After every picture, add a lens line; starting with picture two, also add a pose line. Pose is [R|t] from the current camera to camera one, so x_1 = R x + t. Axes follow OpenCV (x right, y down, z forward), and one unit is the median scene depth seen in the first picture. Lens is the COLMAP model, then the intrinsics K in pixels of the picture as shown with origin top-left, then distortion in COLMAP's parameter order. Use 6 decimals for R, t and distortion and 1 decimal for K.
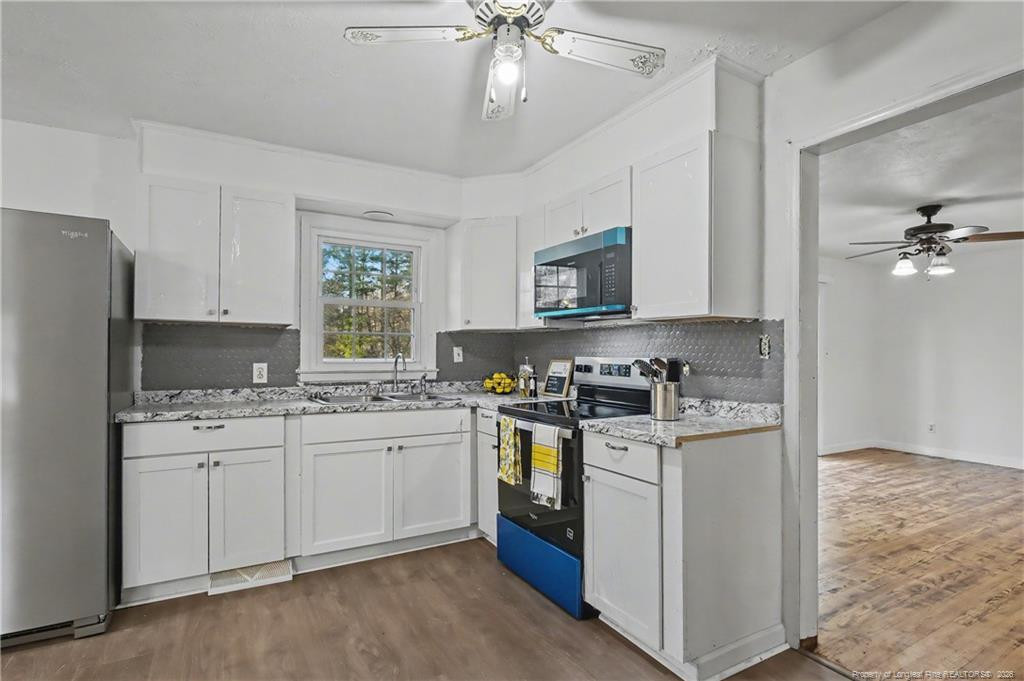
lens RADIAL K [[501.0, 0, 526.0], [0, 501.0, 361.9], [0, 0, 1]] dist [-0.001668, -0.000614]
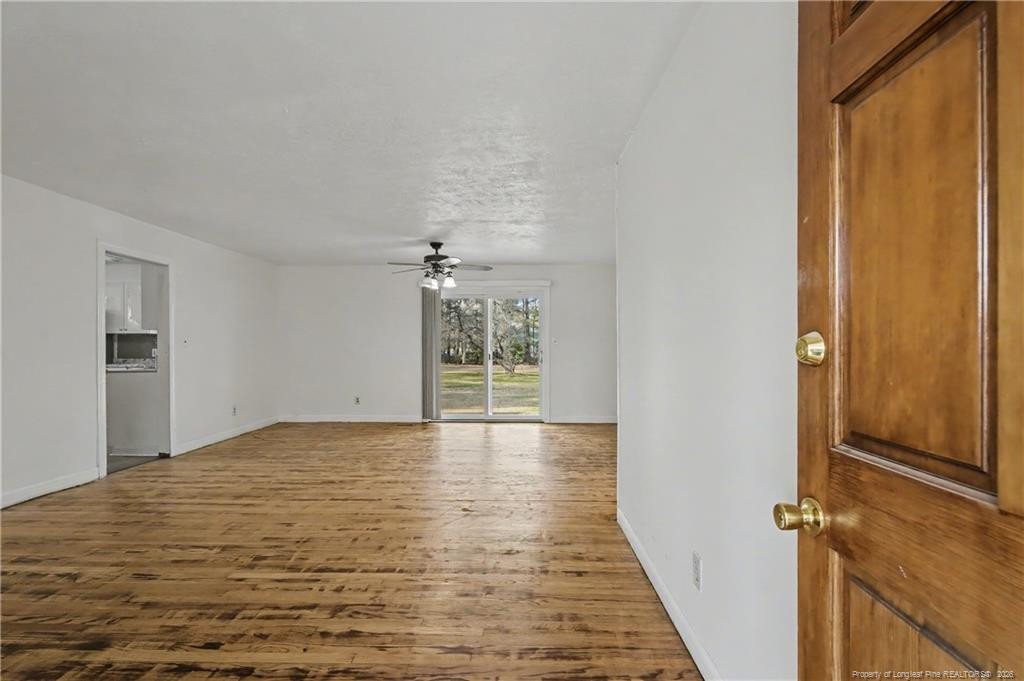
lens RADIAL K [[501.0, 0, 499.9], [0, 501.0, 338.0], [0, 0, 1]] dist [-0.001668, -0.000614]
pose [[0.847903, -0.013189, -0.529988, 1.858880], [0.003228, 0.999800, -0.019717, 0.004201], [0.530142, 0.015008, 0.847776, -0.149710]]
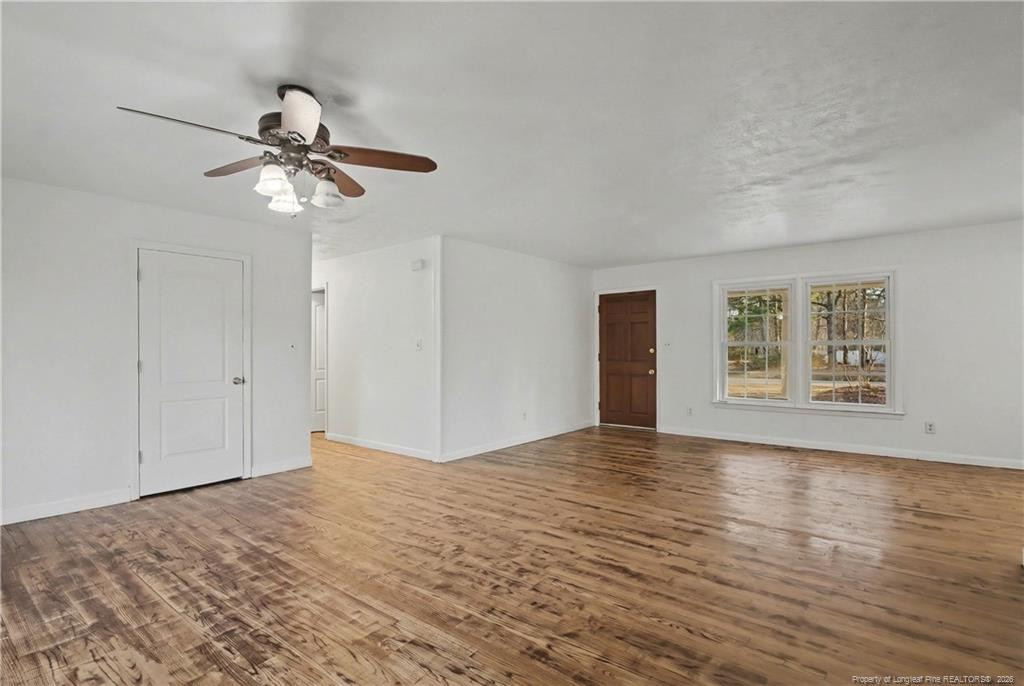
lens RADIAL K [[501.0, 0, 509.1], [0, 501.0, 346.7], [0, 0, 1]] dist [-0.001668, -0.000614]
pose [[-0.357961, 0.005791, 0.933718, 0.172404], [0.007631, 0.999966, -0.003276, -0.006138], [-0.933705, 0.005953, -0.357993, 1.039538]]
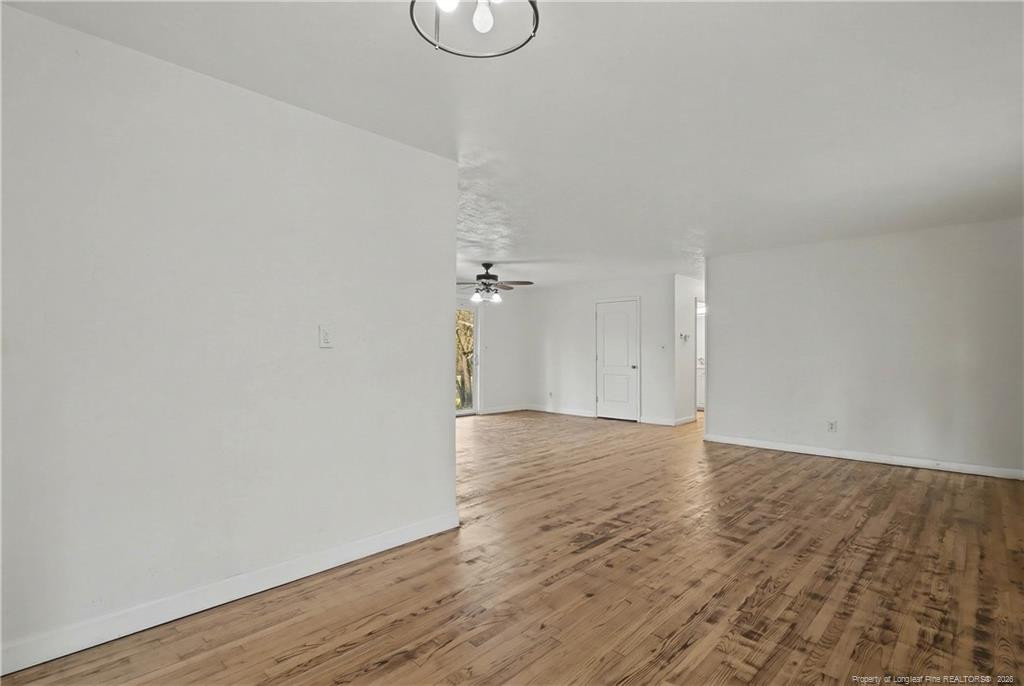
lens RADIAL K [[501.0, 0, 527.0], [0, 501.0, 354.7], [0, 0, 1]] dist [-0.001668, -0.000614]
pose [[0.951287, -0.000712, 0.308306, 0.417467], [-0.000417, 0.999993, 0.003596, 0.004781], [-0.308306, -0.003550, 0.951281, -0.776456]]
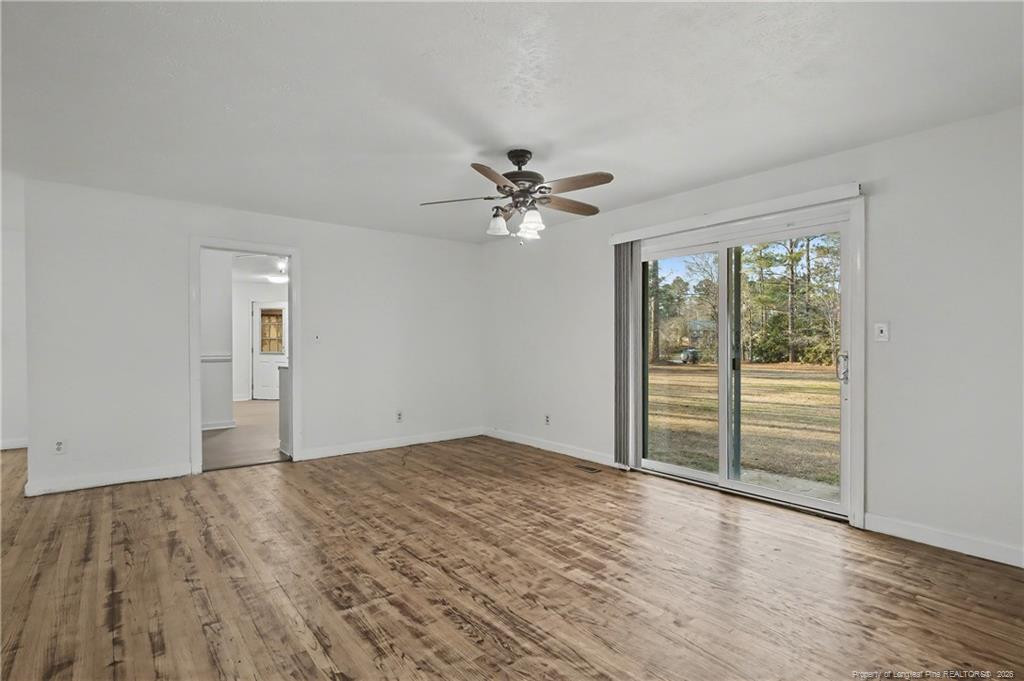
lens RADIAL K [[501.0, 0, 507.4], [0, 501.0, 355.1], [0, 0, 1]] dist [-0.001668, -0.000614]
pose [[0.145709, 0.017336, -0.989176, 1.707212], [-0.003991, 0.999849, 0.016935, 0.002804], [0.989319, 0.001480, 0.145756, 0.914425]]
